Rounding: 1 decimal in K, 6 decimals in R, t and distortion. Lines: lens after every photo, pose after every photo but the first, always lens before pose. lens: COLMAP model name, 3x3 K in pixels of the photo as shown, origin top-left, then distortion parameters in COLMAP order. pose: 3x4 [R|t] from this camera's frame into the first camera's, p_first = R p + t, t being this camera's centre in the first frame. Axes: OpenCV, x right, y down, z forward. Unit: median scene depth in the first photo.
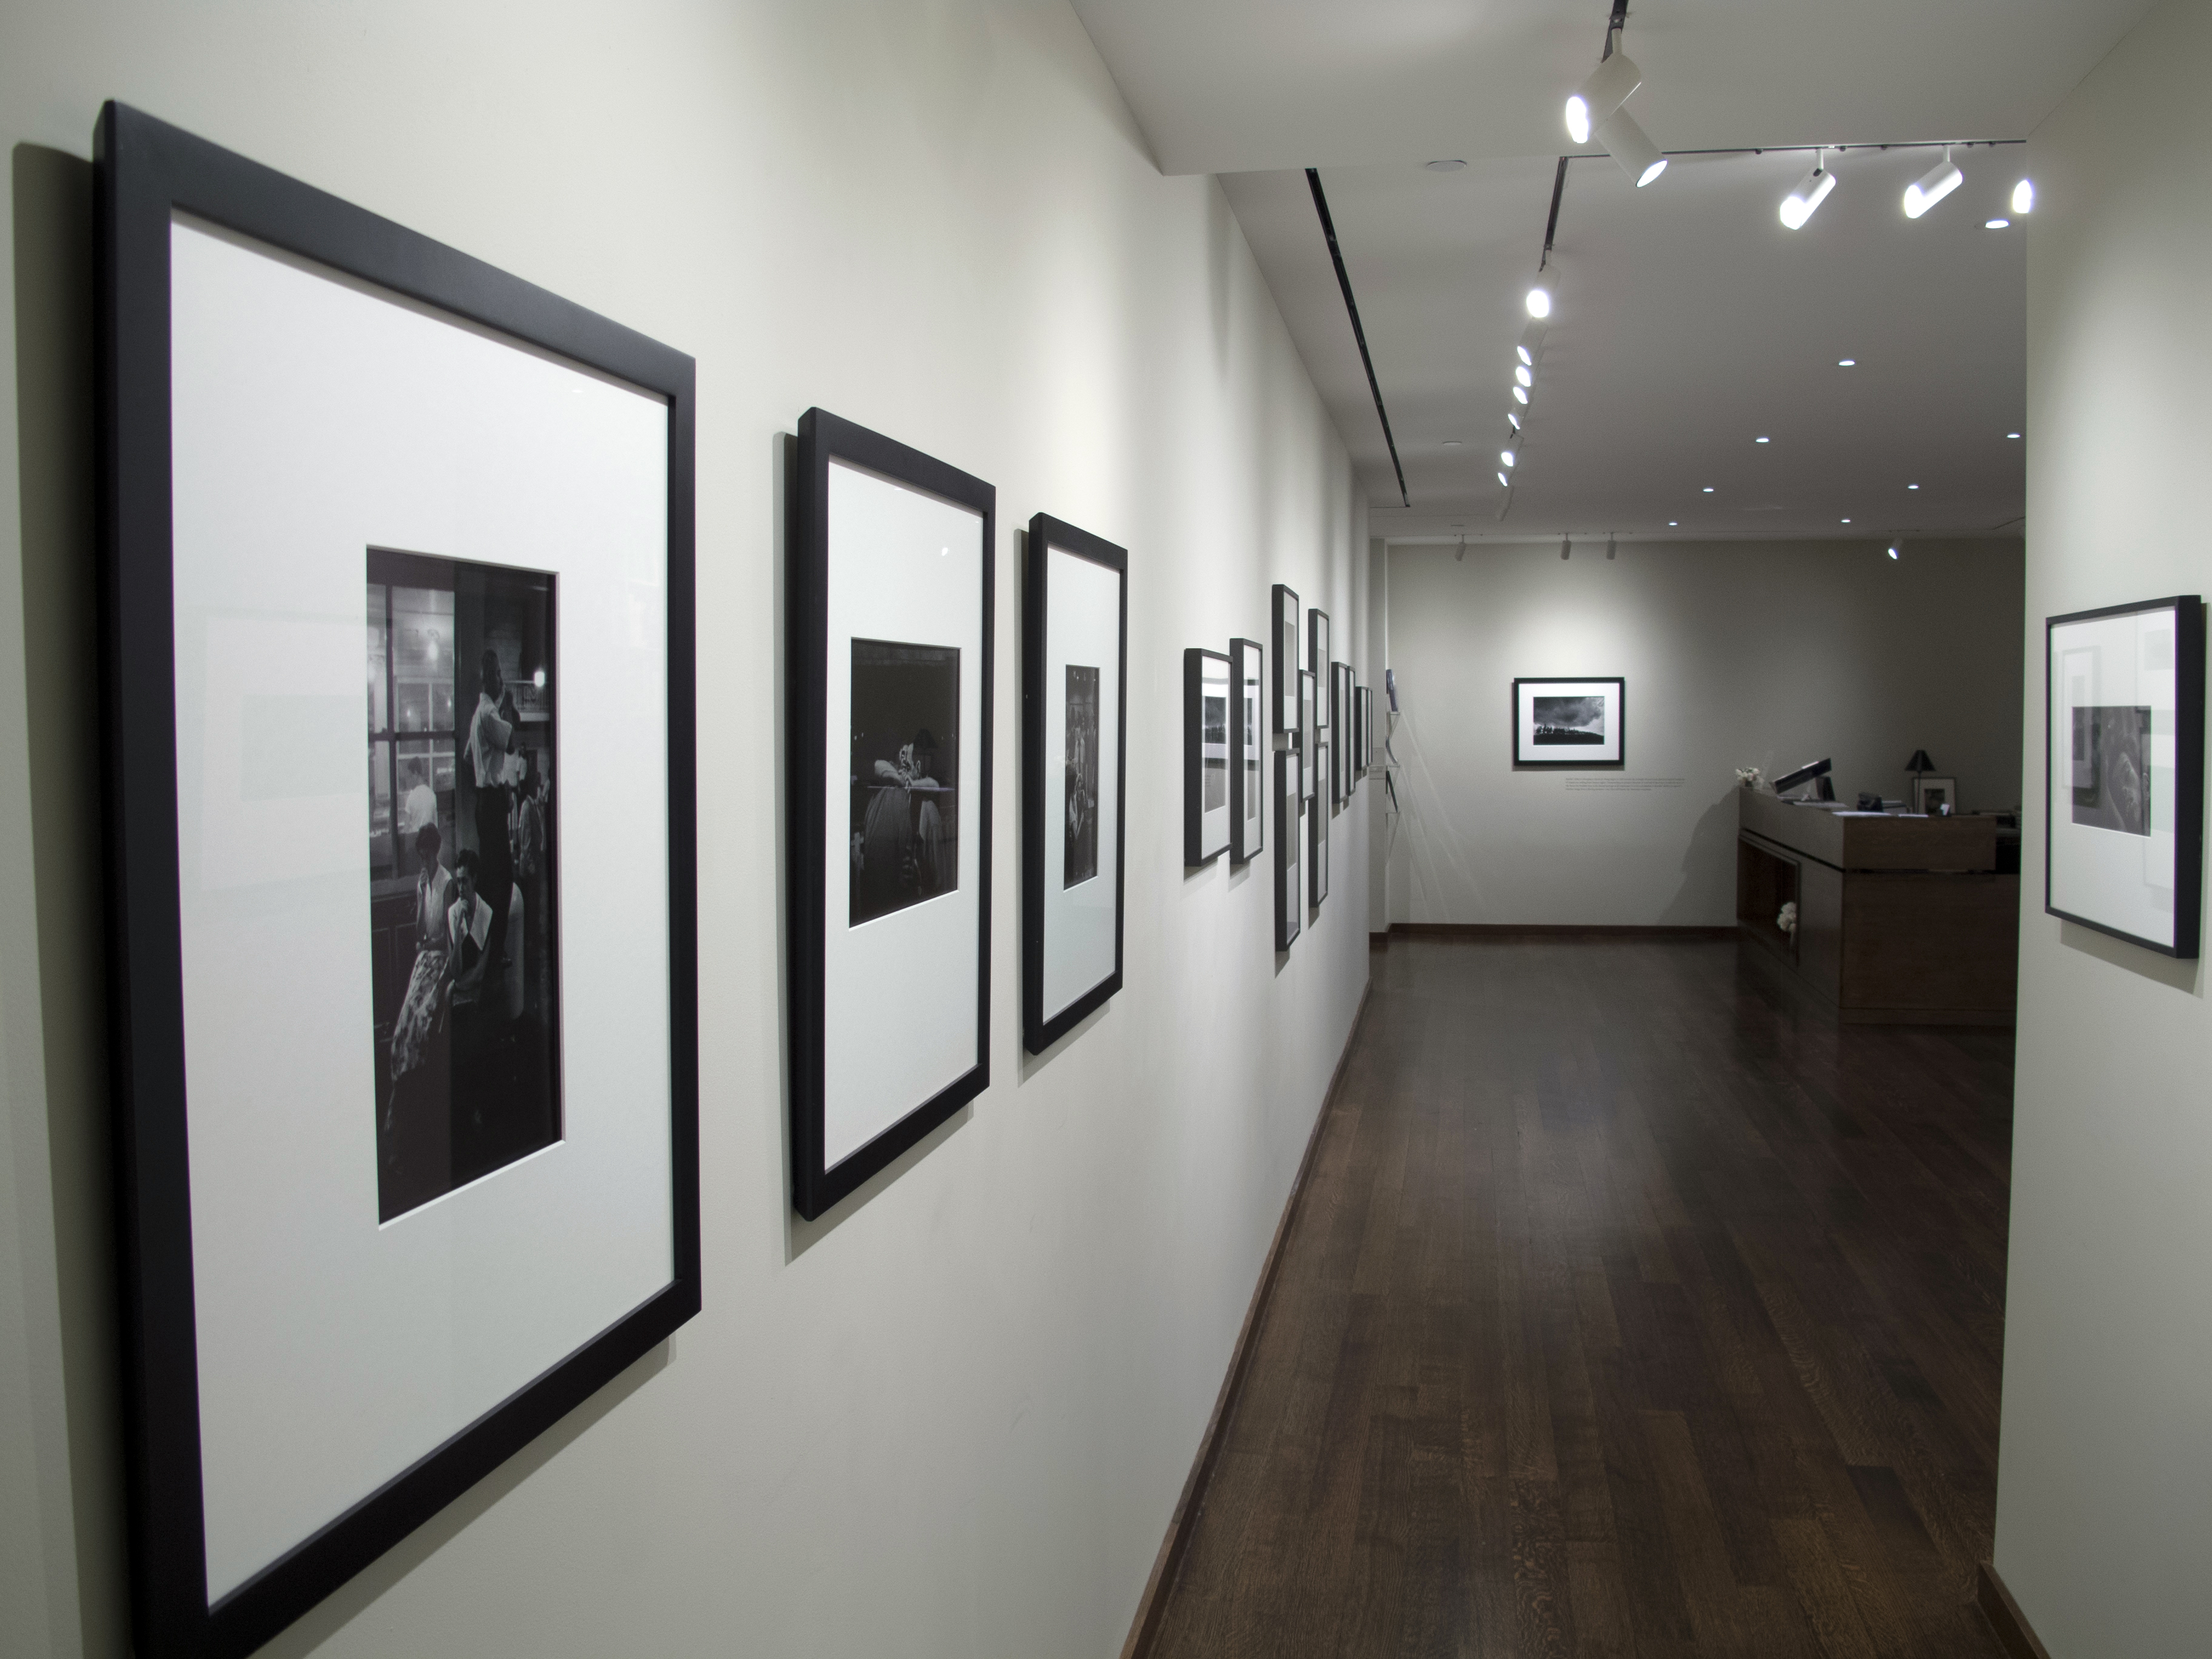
lens RADIAL K [[1824.5, 0, 1106.0], [0, 1824.5, 829.5], [0, 0, 1]] dist [-0.138037, 0.088063]
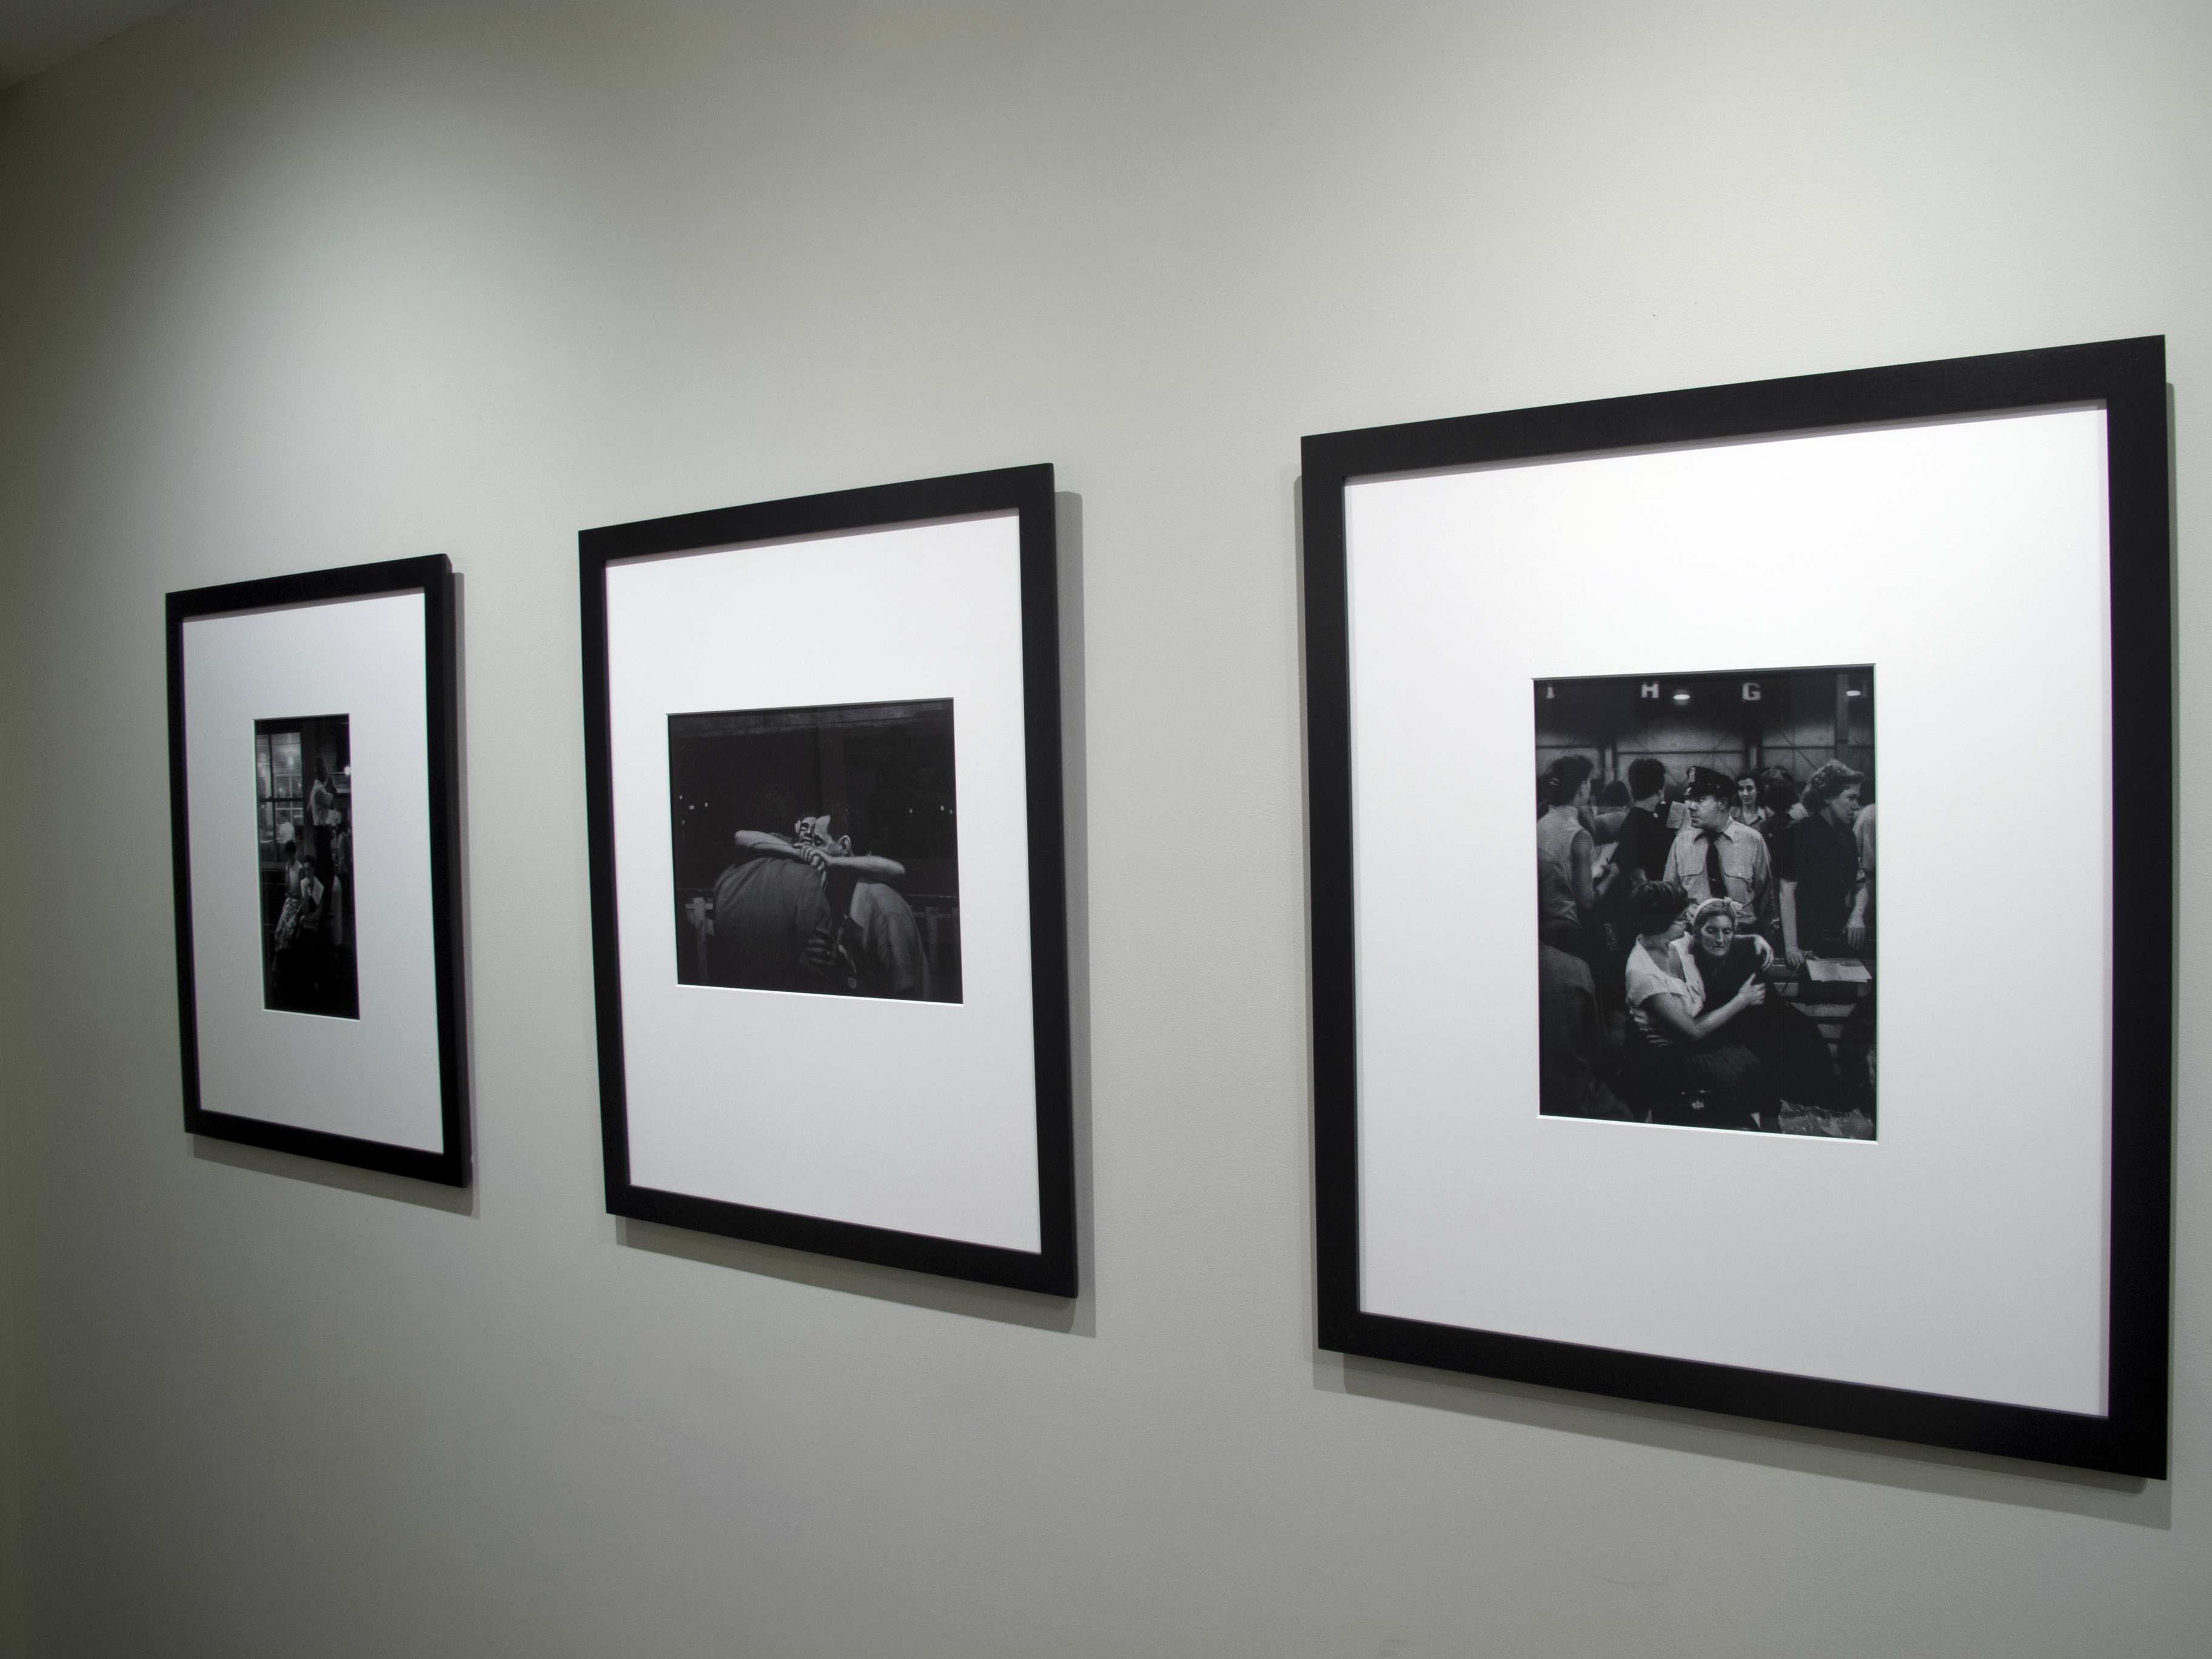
lens RADIAL K [[1824.5, 0, 1106.0], [0, 1824.5, 829.5], [0, 0, 1]] dist [-0.138037, 0.088063]
pose [[-0.374189, 0.034997, -0.926692, 1.226376], [-0.043279, 0.997540, 0.055148, -0.174115], [0.926342, 0.060742, -0.371754, 2.654959]]
